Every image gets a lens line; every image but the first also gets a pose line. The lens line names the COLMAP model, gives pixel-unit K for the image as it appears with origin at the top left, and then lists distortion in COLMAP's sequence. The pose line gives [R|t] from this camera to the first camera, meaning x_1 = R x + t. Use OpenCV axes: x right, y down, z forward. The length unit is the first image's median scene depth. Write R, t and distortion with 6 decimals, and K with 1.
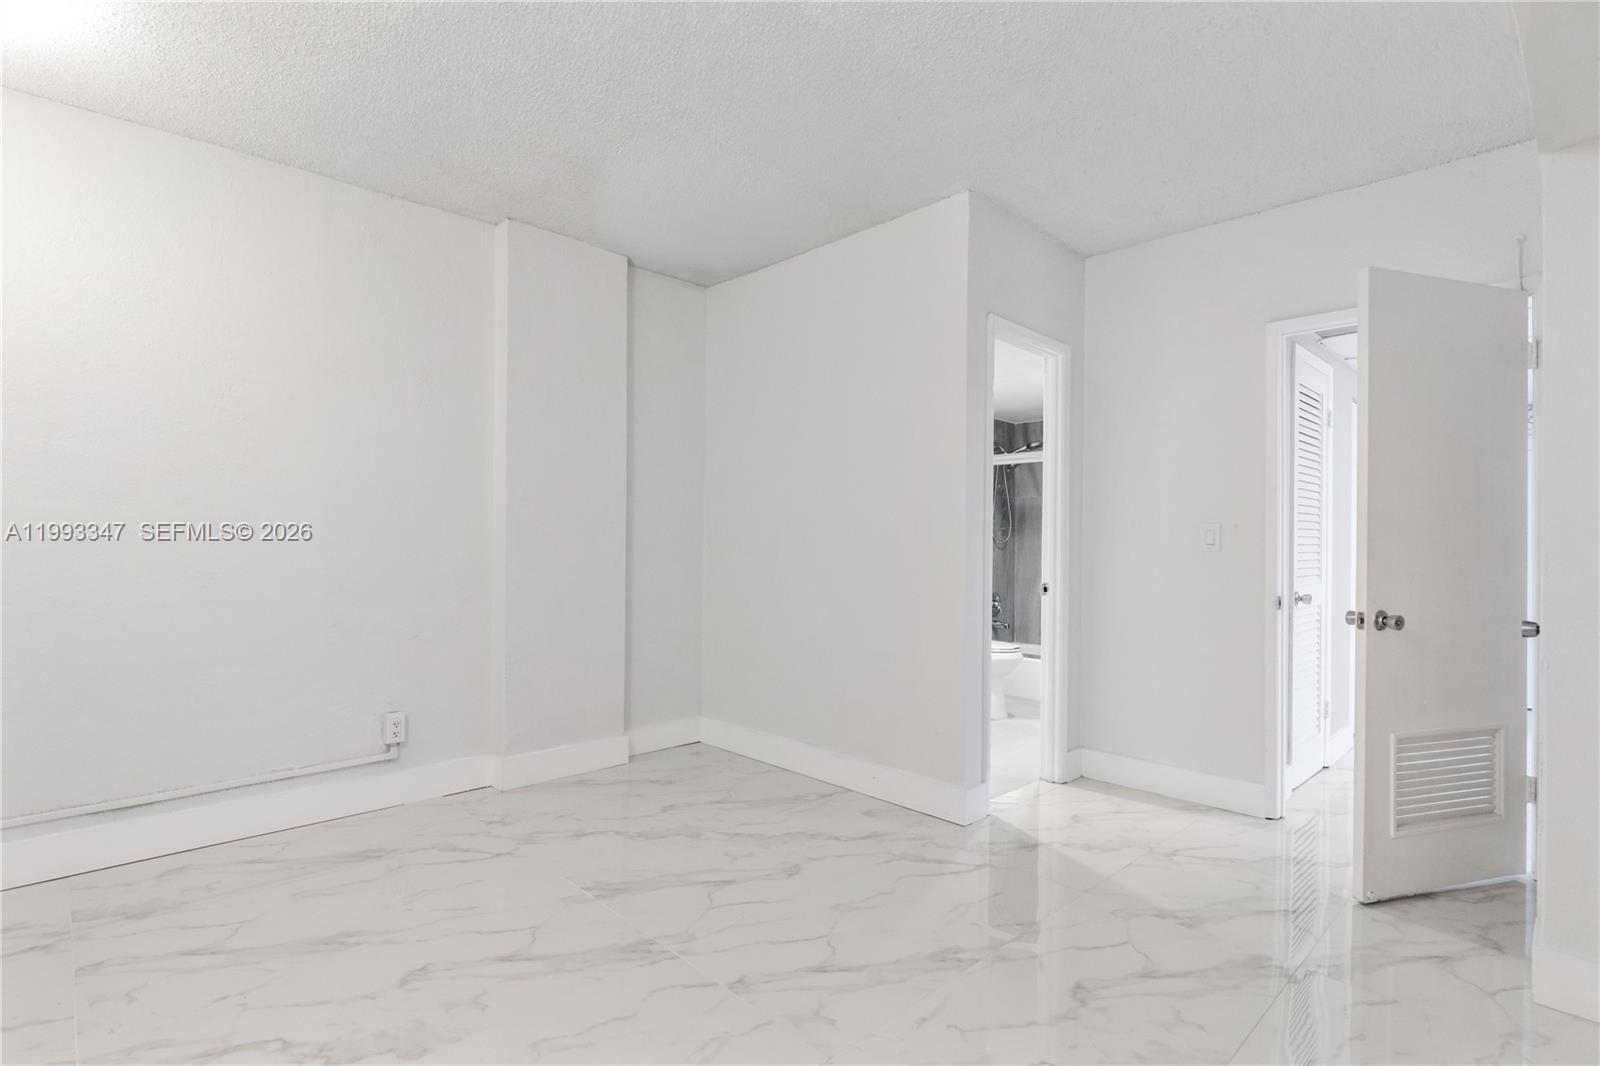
lens RADIAL K [[780.8, 0, 789.9], [0, 780.8, 536.9], [0, 0, 1]] dist [-0.004104, -0.000313]
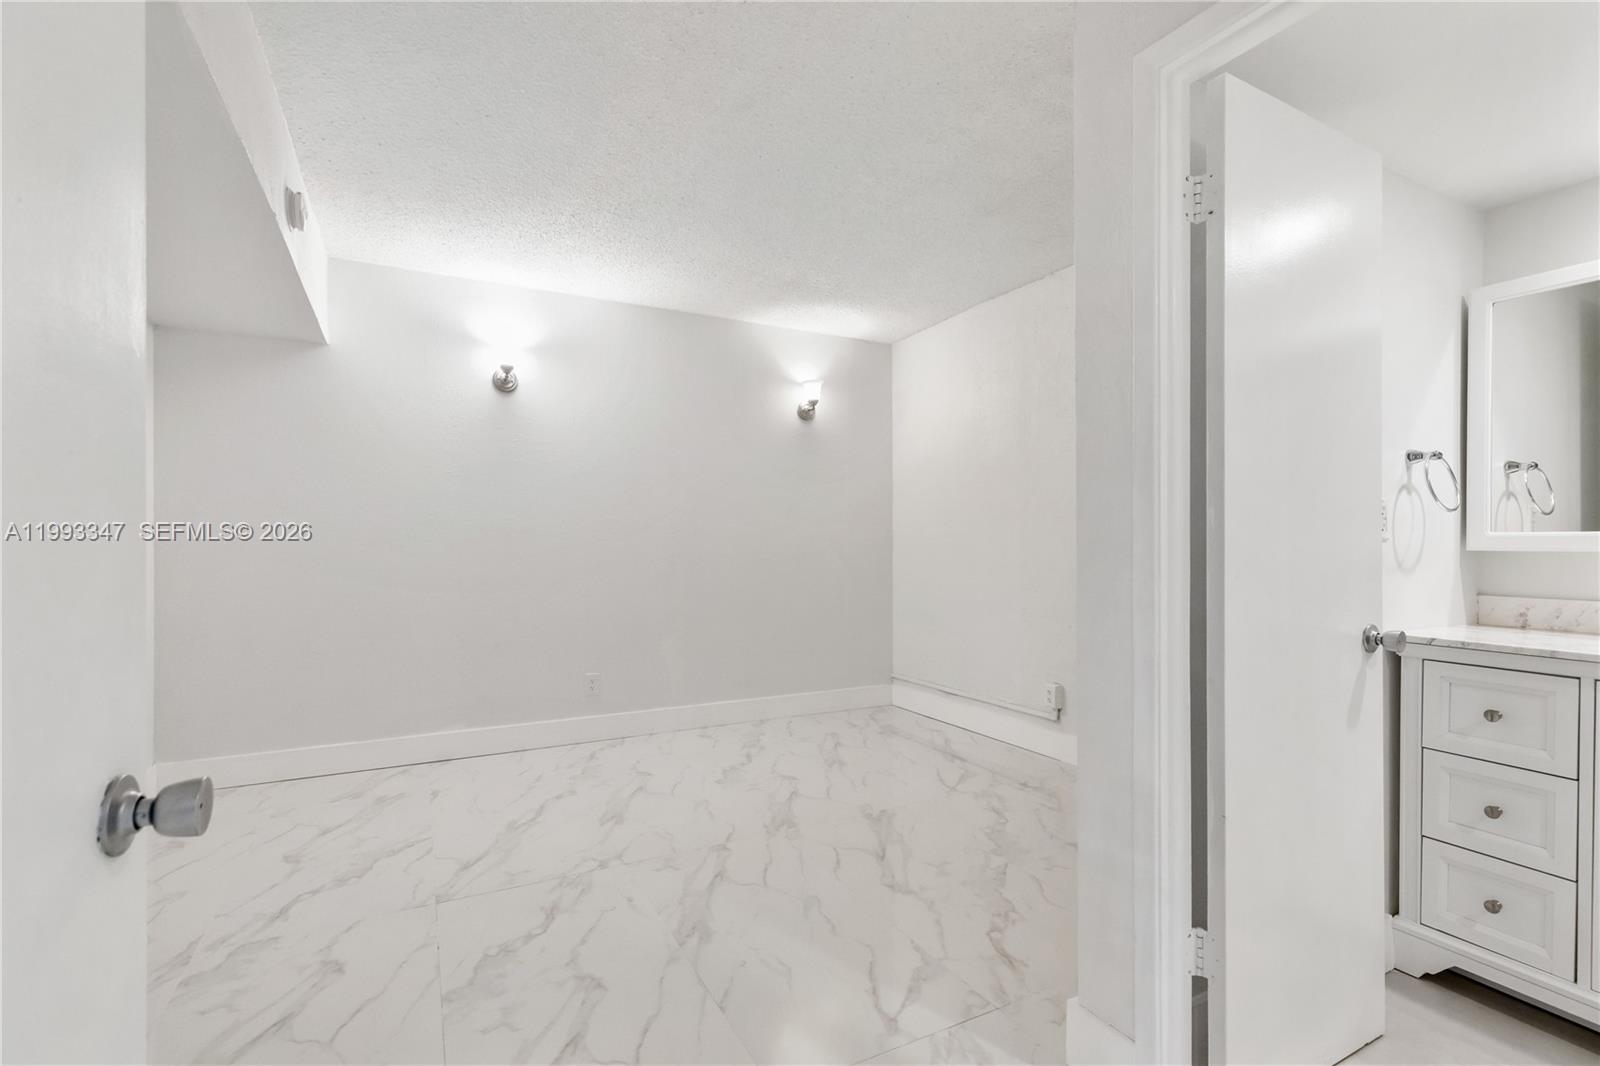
lens RADIAL K [[705.8, 0, 790.8], [0, 705.8, 515.3], [0, 0, 1]] dist [-0.001823, -0.000438]
pose [[-0.273099, -0.050461, -0.960661, 0.934713], [0.005424, 0.998527, -0.053992, 0.013459], [0.961971, -0.019956, -0.272423, 1.156470]]
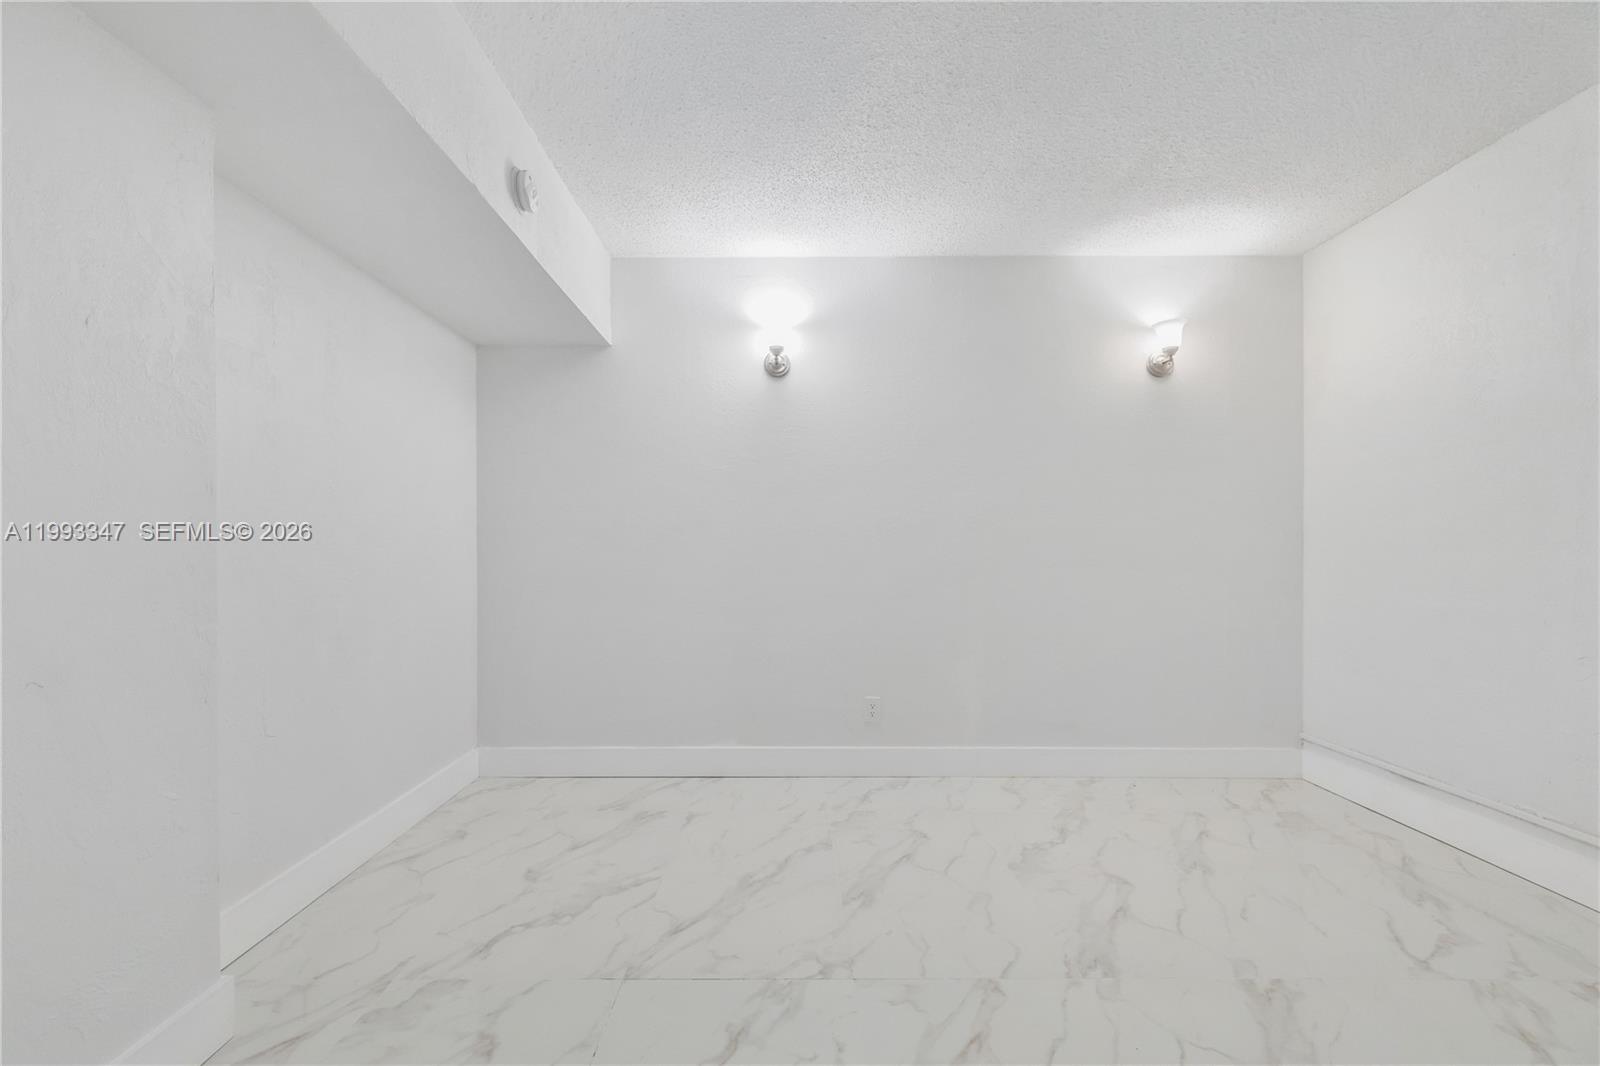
lens RADIAL K [[714.7, 0, 791.9], [0, 714.7, 538.1], [0, 0, 1]] dist [0.000686, -0.000097]
pose [[-0.689753, -0.016640, -0.723853, 0.616391], [0.000068, 0.999734, -0.023046, 0.007625], [0.724045, -0.015945, -0.689569, 1.126406]]
